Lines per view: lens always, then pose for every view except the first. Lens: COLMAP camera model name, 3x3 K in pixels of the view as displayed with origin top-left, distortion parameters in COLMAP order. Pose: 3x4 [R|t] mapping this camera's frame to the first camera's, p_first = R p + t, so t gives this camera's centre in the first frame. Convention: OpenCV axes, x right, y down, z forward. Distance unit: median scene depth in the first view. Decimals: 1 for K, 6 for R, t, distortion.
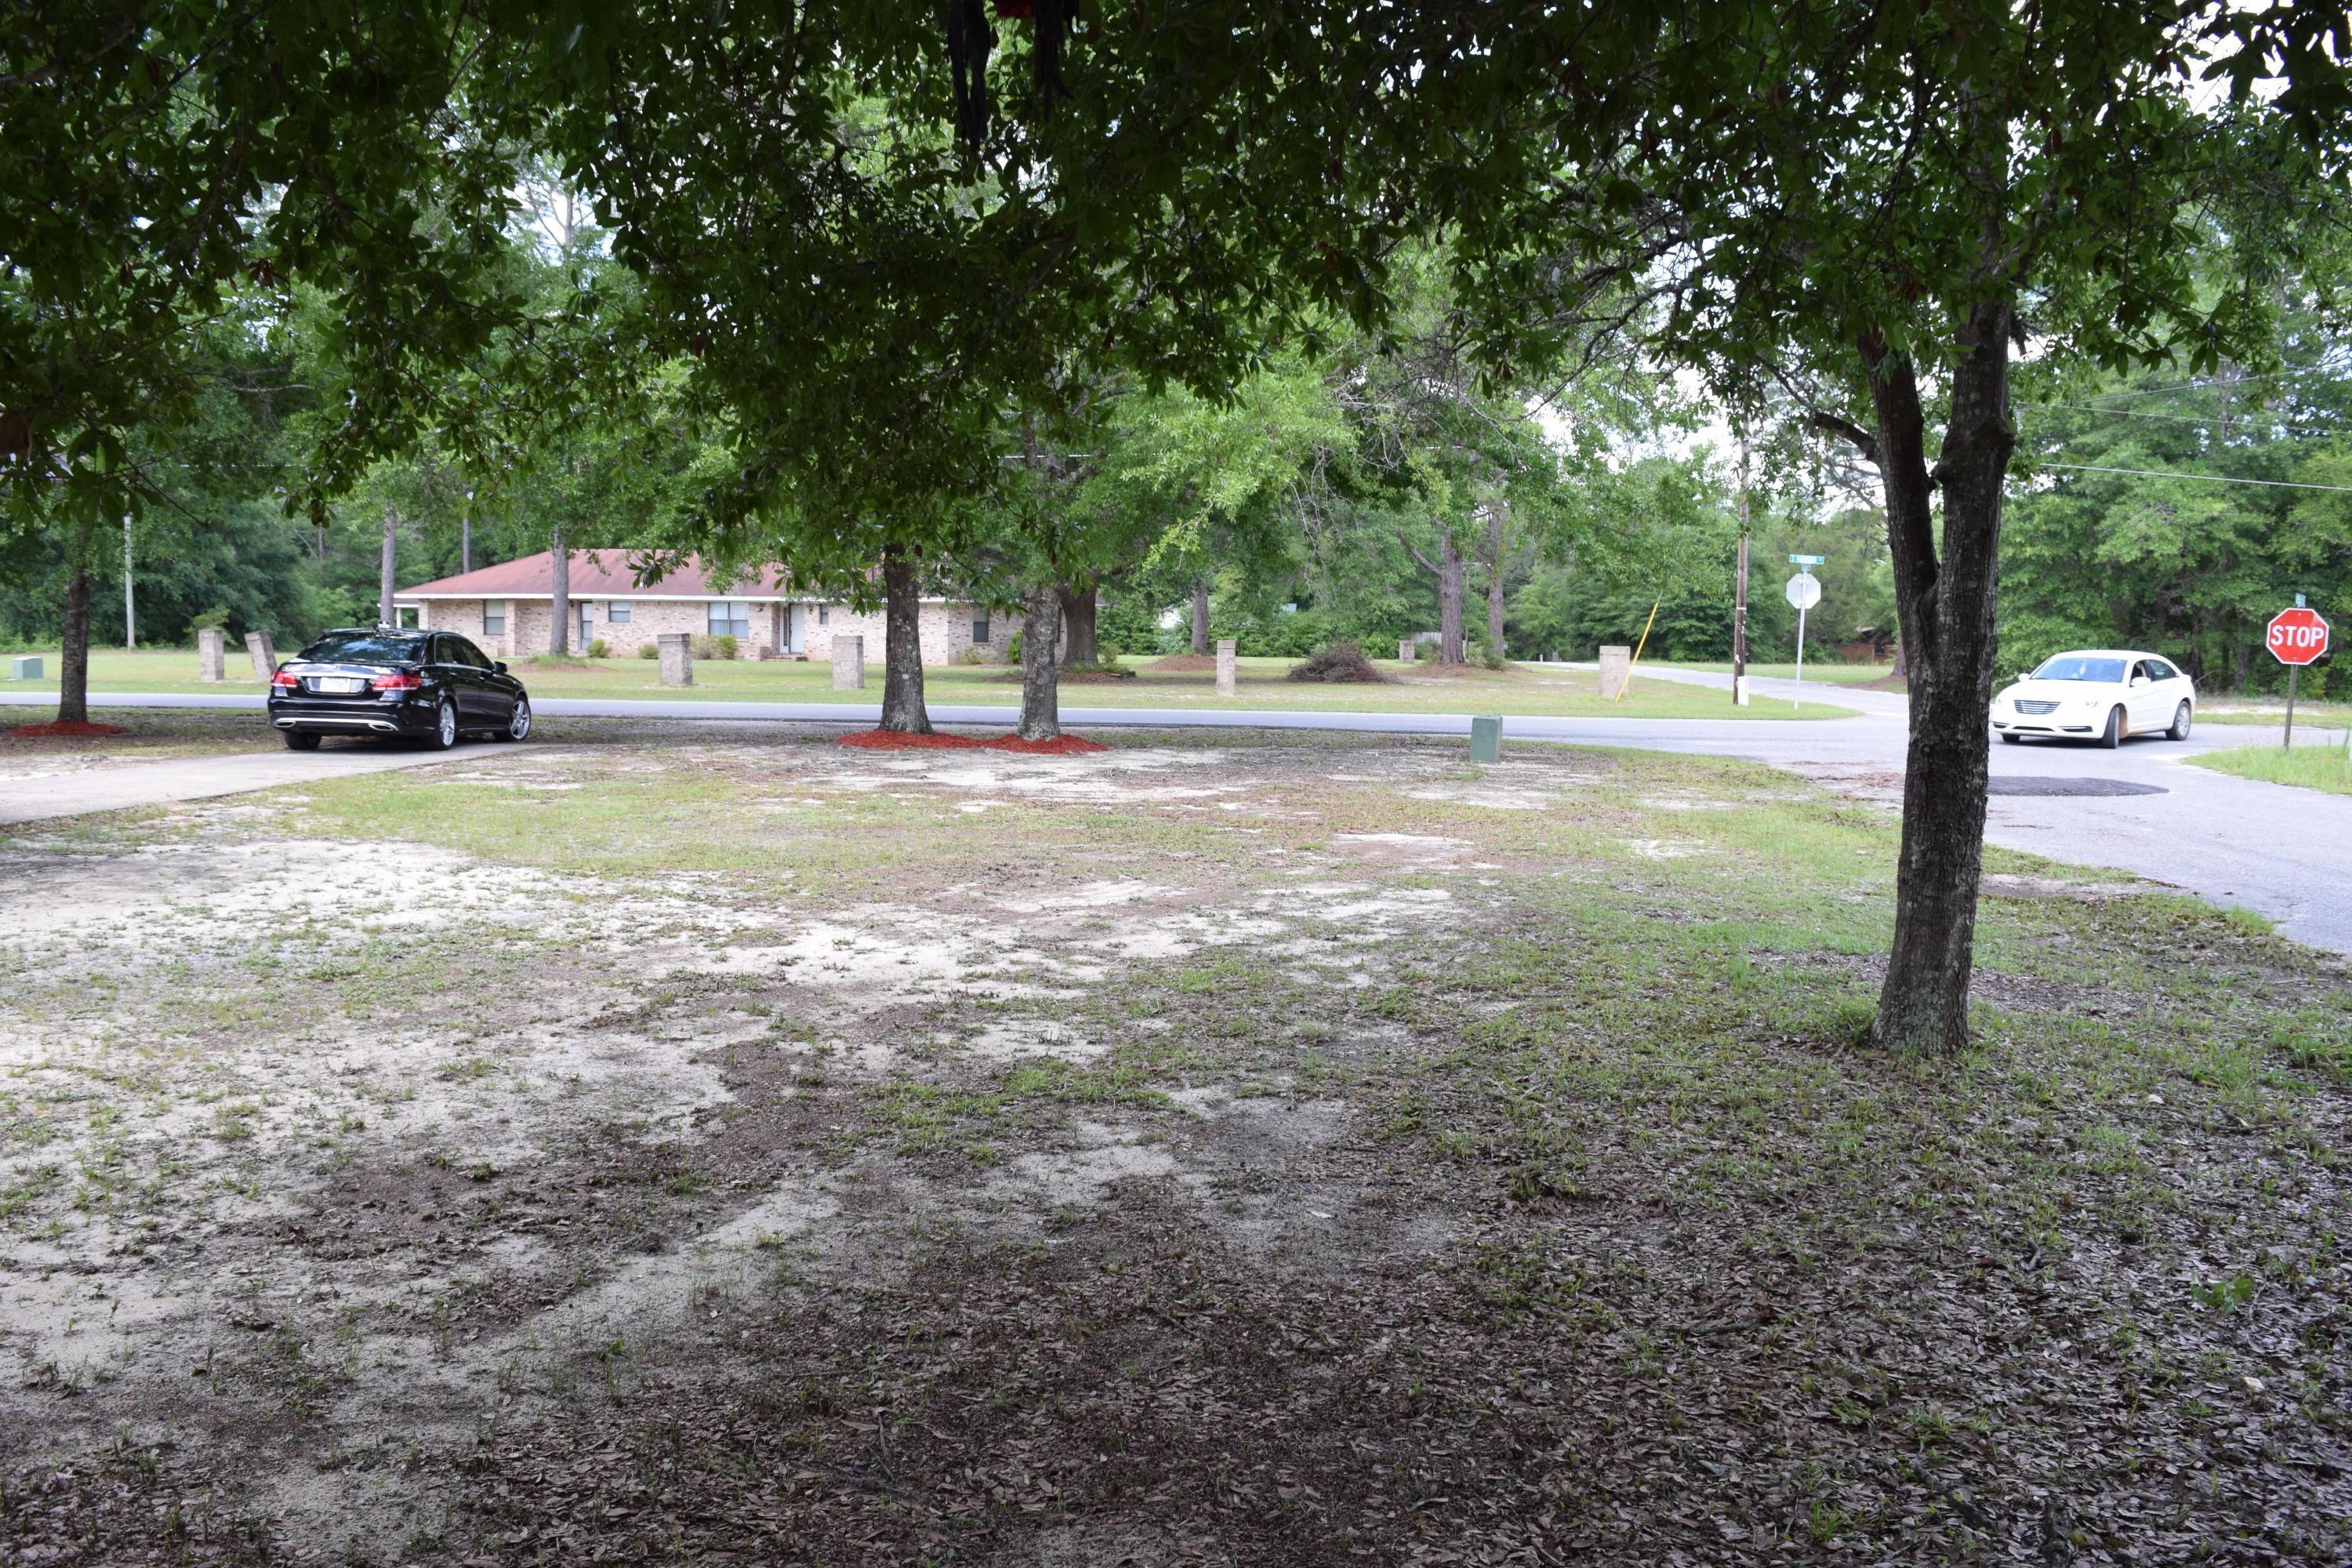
lens RADIAL K [[1851.1, 0, 1188.1], [0, 1851.1, 782.5], [0, 0, 1]] dist [-0.095128, 0.025028]
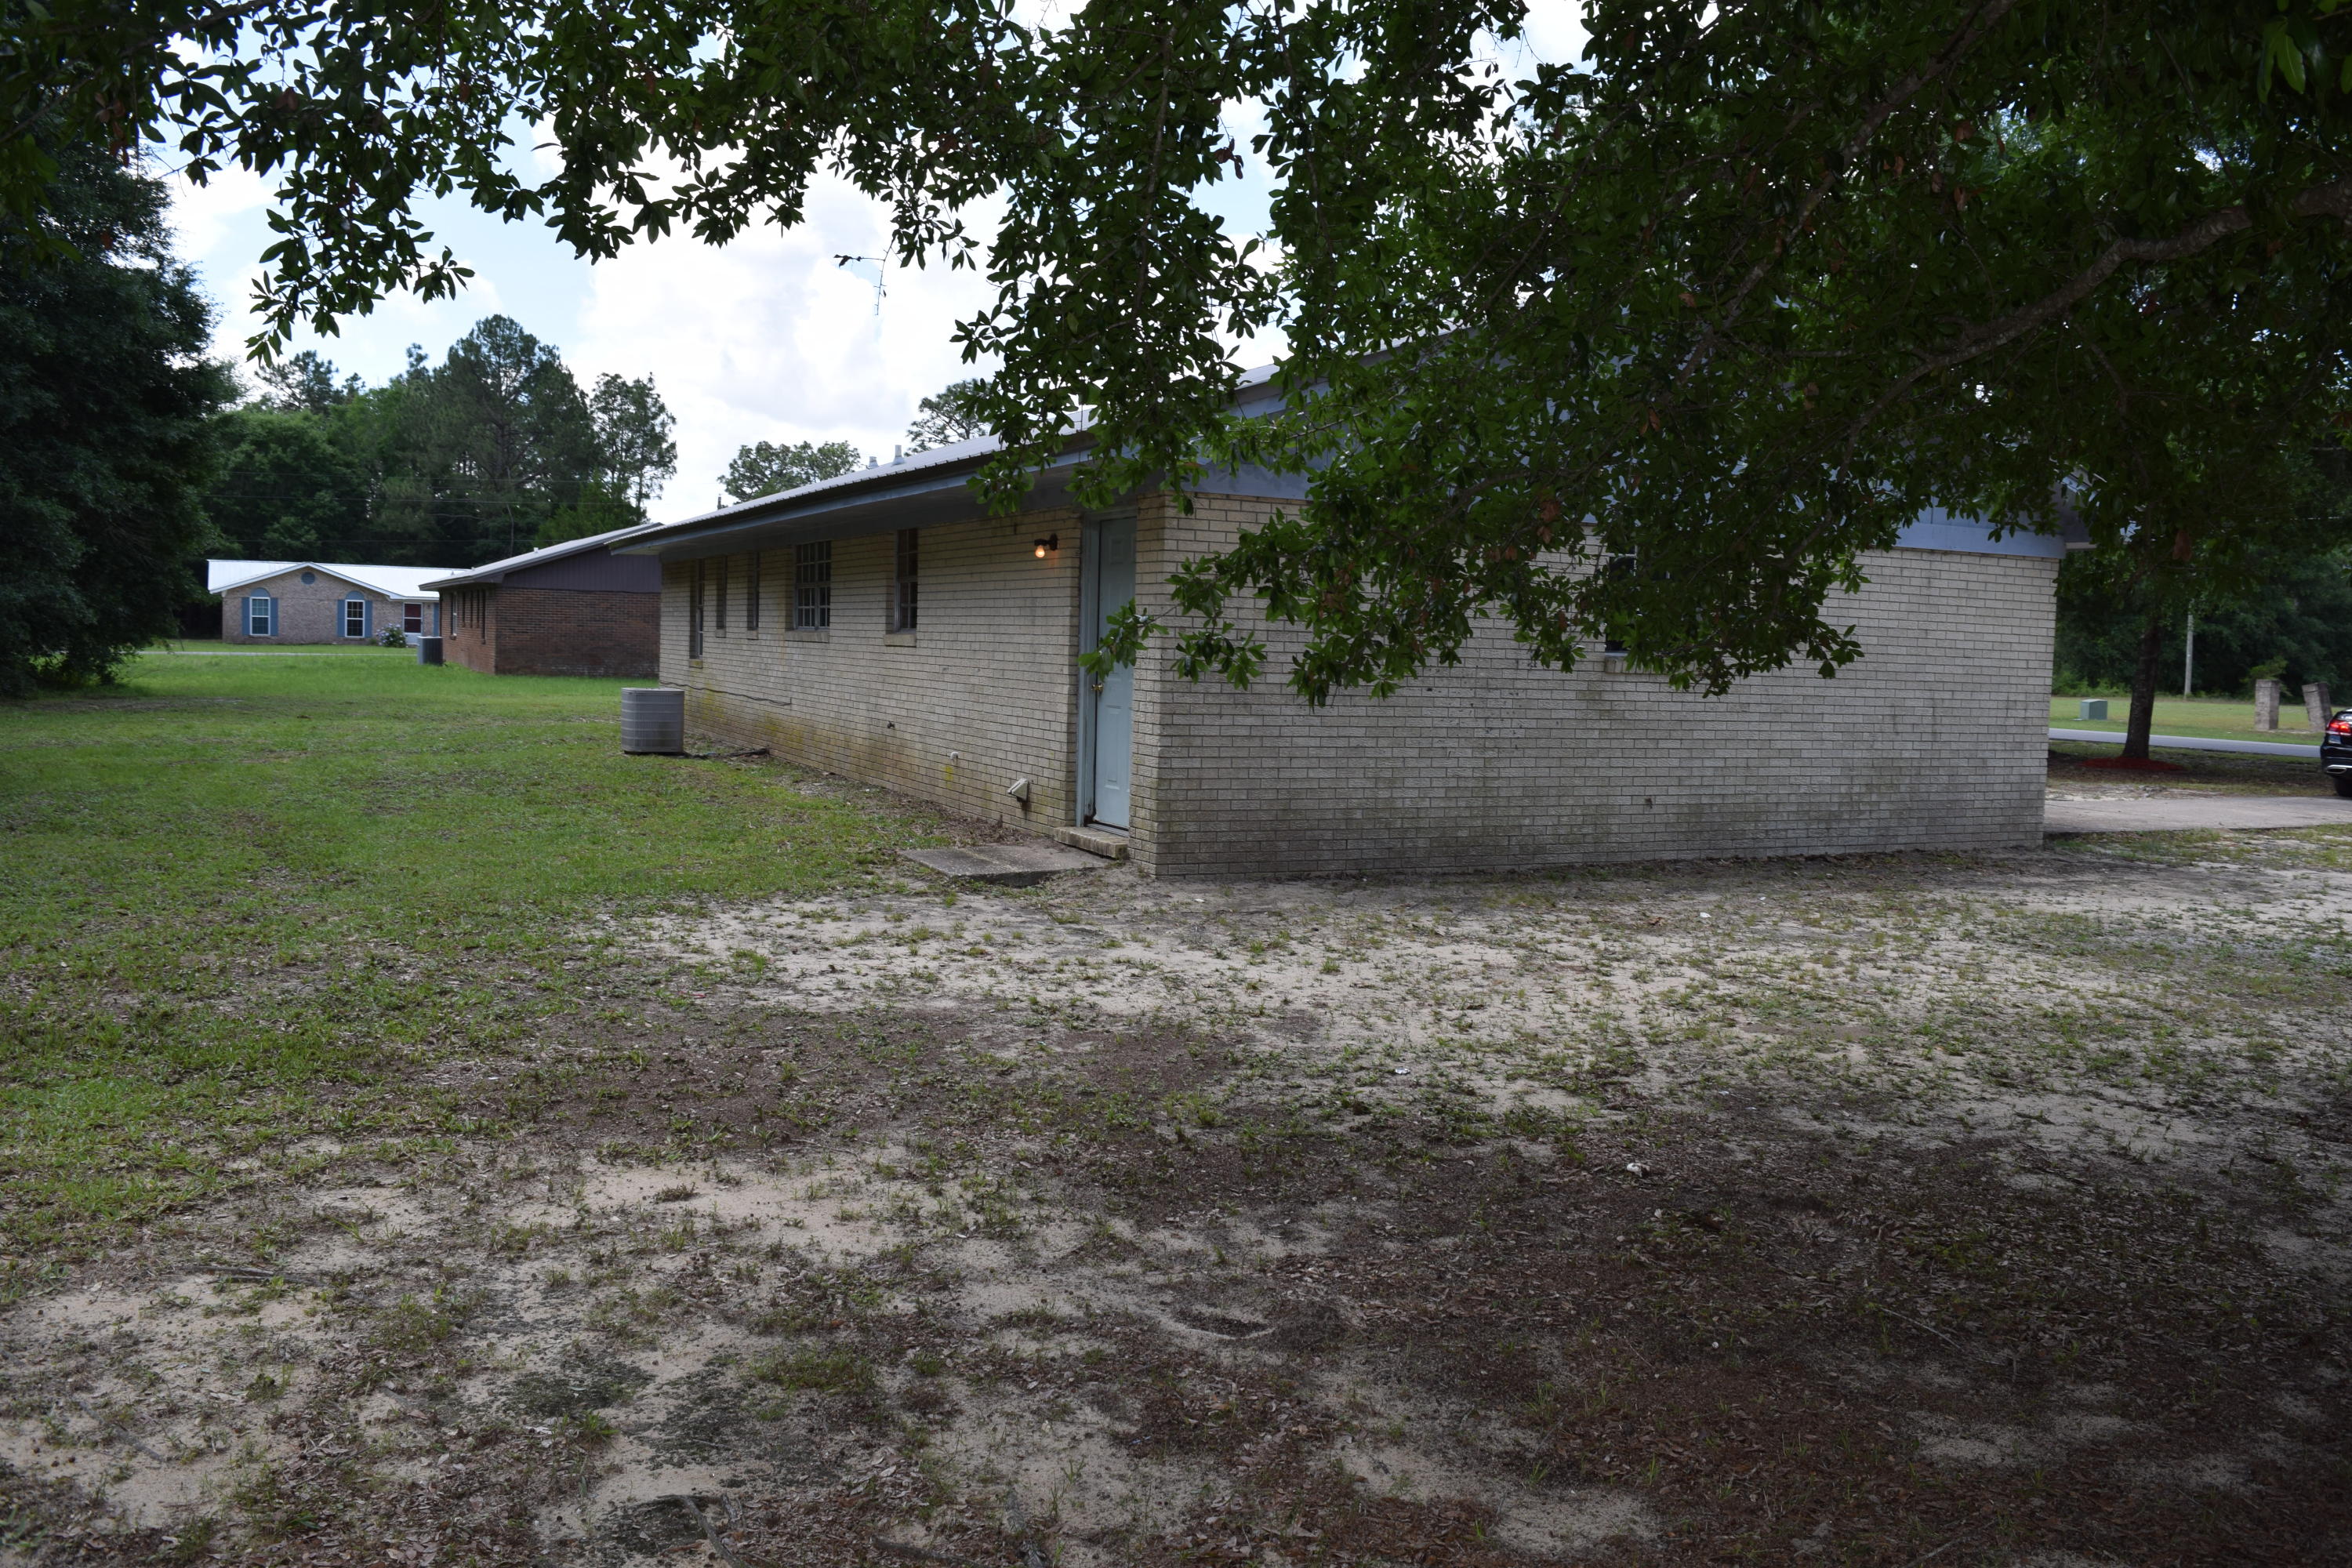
lens RADIAL K [[1851.1, 0, 1188.1], [0, 1851.1, 782.5], [0, 0, 1]] dist [-0.095128, 0.025028]
pose [[0.509744, 0.068044, -0.857631, 0.149156], [-0.092331, 0.995437, 0.024099, 0.033729], [0.855357, 0.066902, 0.513701, -0.297499]]
